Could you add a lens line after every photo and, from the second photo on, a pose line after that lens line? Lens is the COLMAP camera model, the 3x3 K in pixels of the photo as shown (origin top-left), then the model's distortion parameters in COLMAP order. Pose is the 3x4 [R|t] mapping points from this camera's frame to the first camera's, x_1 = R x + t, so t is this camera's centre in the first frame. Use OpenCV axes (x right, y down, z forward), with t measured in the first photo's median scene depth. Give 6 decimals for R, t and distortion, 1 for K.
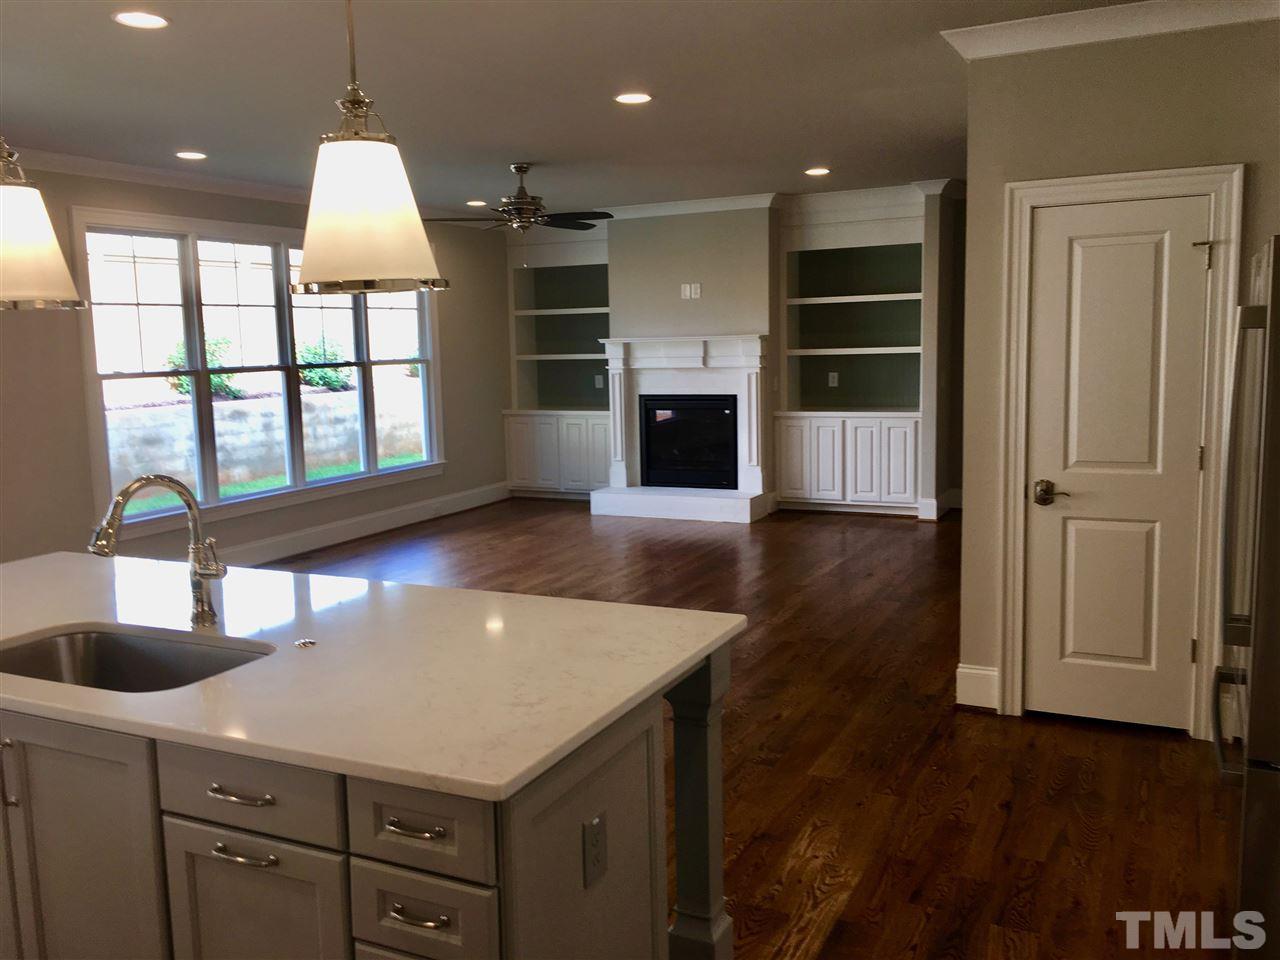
lens RADIAL K [[1084.8, 0, 634.7], [0, 1084.8, 463.9], [0, 0, 1]] dist [0.076880, -0.110418]
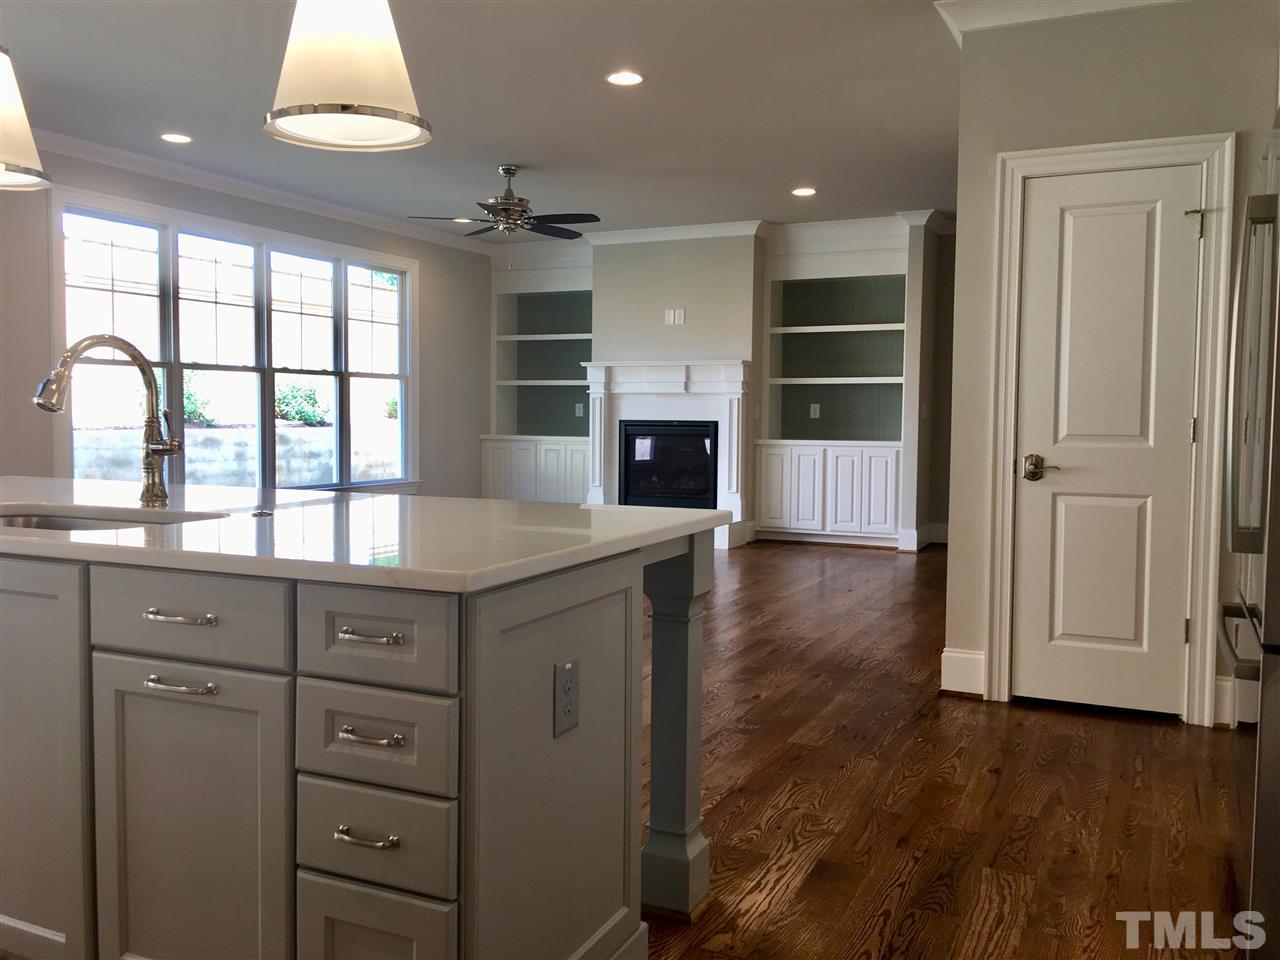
lens RADIAL K [[1084.8, 0, 634.7], [0, 1084.8, 463.9], [0, 0, 1]] dist [0.076880, -0.110418]
pose [[0.999296, 0.031655, 0.020127, -0.000840], [-0.030200, 0.997166, -0.068898, 0.051117], [-0.022251, 0.068242, 0.997421, 0.016887]]
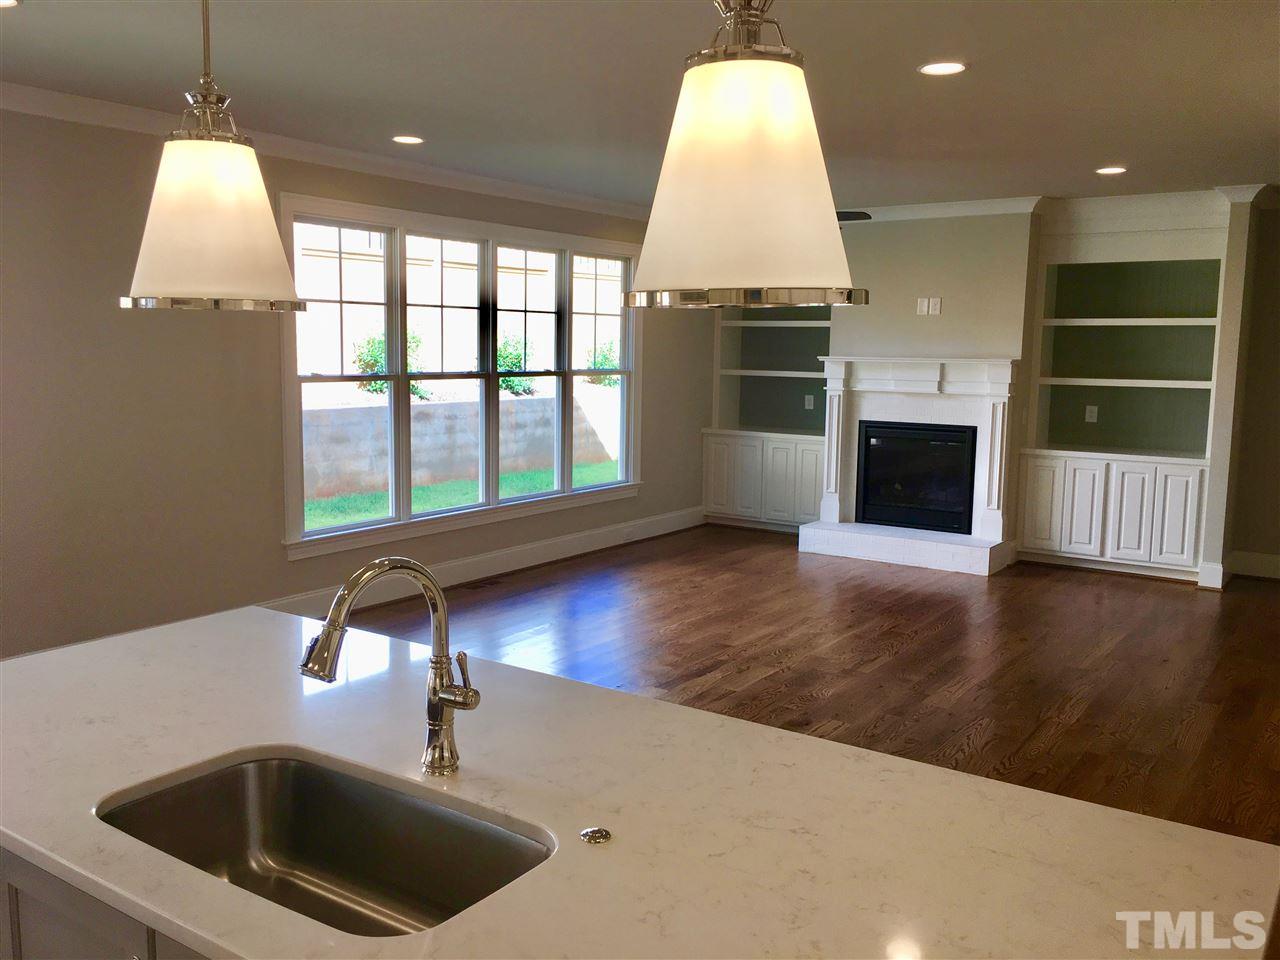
lens RADIAL K [[1084.8, 0, 634.7], [0, 1084.8, 463.9], [0, 0, 1]] dist [0.076880, -0.110418]
pose [[0.988370, 0.056590, -0.141144, -0.058082], [-0.057600, 0.998335, -0.003078, -0.016768], [0.140735, 0.011172, 0.989984, 0.103488]]
